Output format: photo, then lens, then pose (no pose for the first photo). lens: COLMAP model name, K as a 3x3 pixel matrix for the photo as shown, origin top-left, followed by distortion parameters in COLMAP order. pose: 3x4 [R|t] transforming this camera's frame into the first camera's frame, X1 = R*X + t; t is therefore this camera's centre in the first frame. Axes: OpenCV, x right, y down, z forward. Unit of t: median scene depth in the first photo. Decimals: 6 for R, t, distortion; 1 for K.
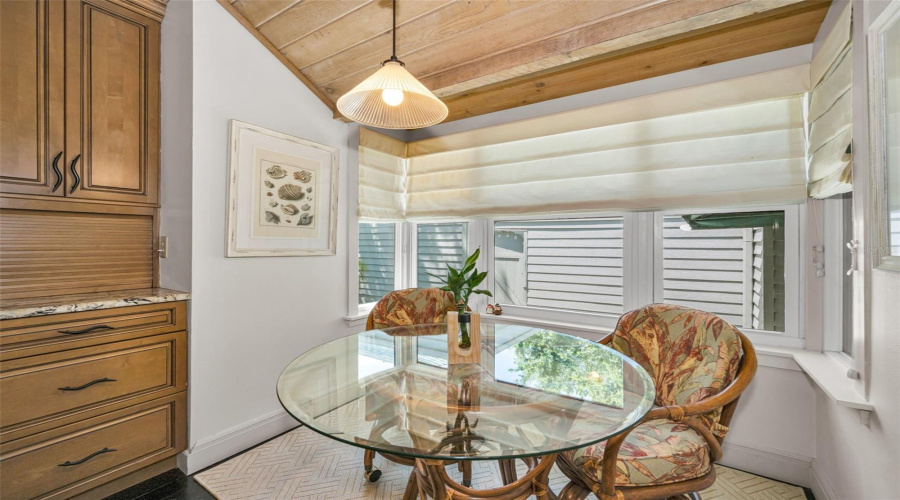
lens RADIAL K [[357.1, 0, 456.3], [0, 357.1, 245.0], [0, 0, 1]] dist [0.001123, 0.000219]
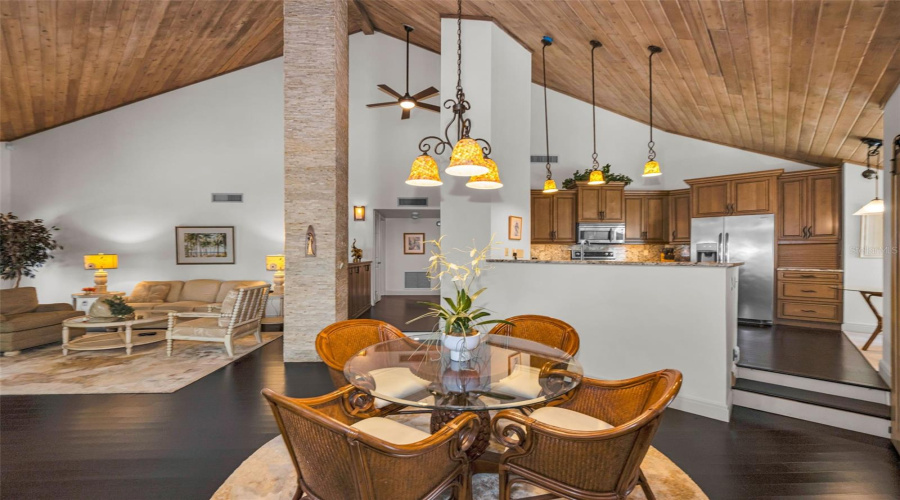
lens RADIAL K [[357.1, 0, 440.5], [0, 357.1, 254.3], [0, 0, 1]] dist [0.001123, 0.000219]
pose [[-0.172537, -0.002900, -0.984999, 2.329058], [-0.007398, 0.999971, -0.001648, 0.031812], [0.984975, 0.007003, -0.172553, -1.502436]]
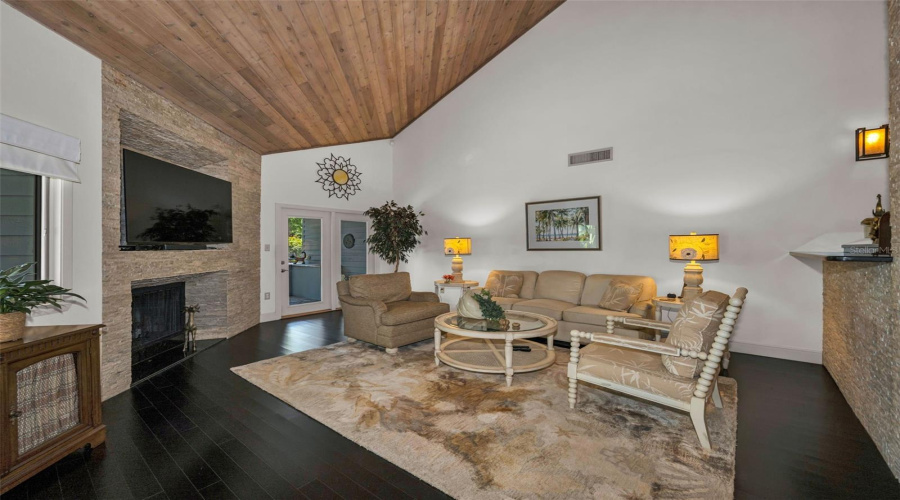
lens RADIAL K [[357.1, 0, 454.6], [0, 357.1, 248.3], [0, 0, 1]] dist [0.001123, 0.000219]
pose [[-0.774428, -0.000737, -0.632662, 1.494390], [-0.004925, 0.999976, 0.004863, 0.119036], [0.632643, 0.006882, -0.774413, -2.904802]]
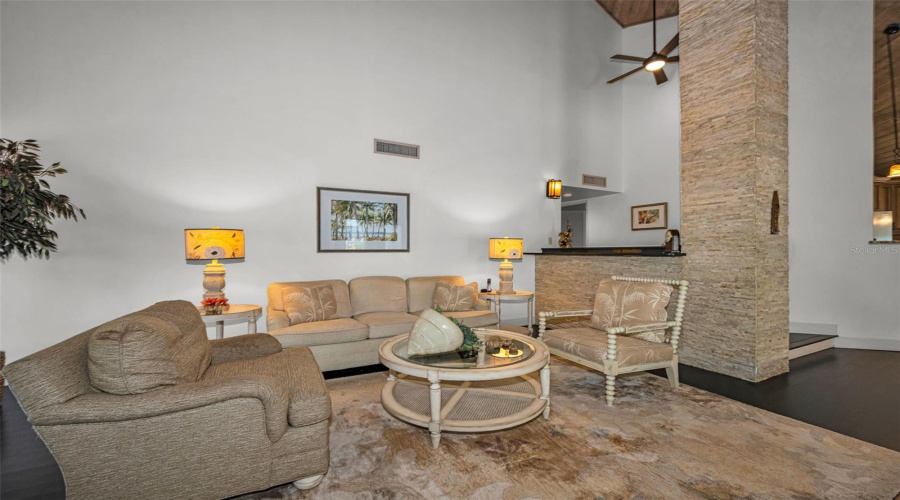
lens RADIAL K [[357.1, 0, 453.8], [0, 357.1, 248.6], [0, 0, 1]] dist [0.001123, 0.000219]
pose [[0.267670, -0.011744, -0.963439, 1.463376], [-0.007640, 0.999868, -0.014310, 0.152542], [0.963480, 0.011191, 0.267545, -4.568020]]
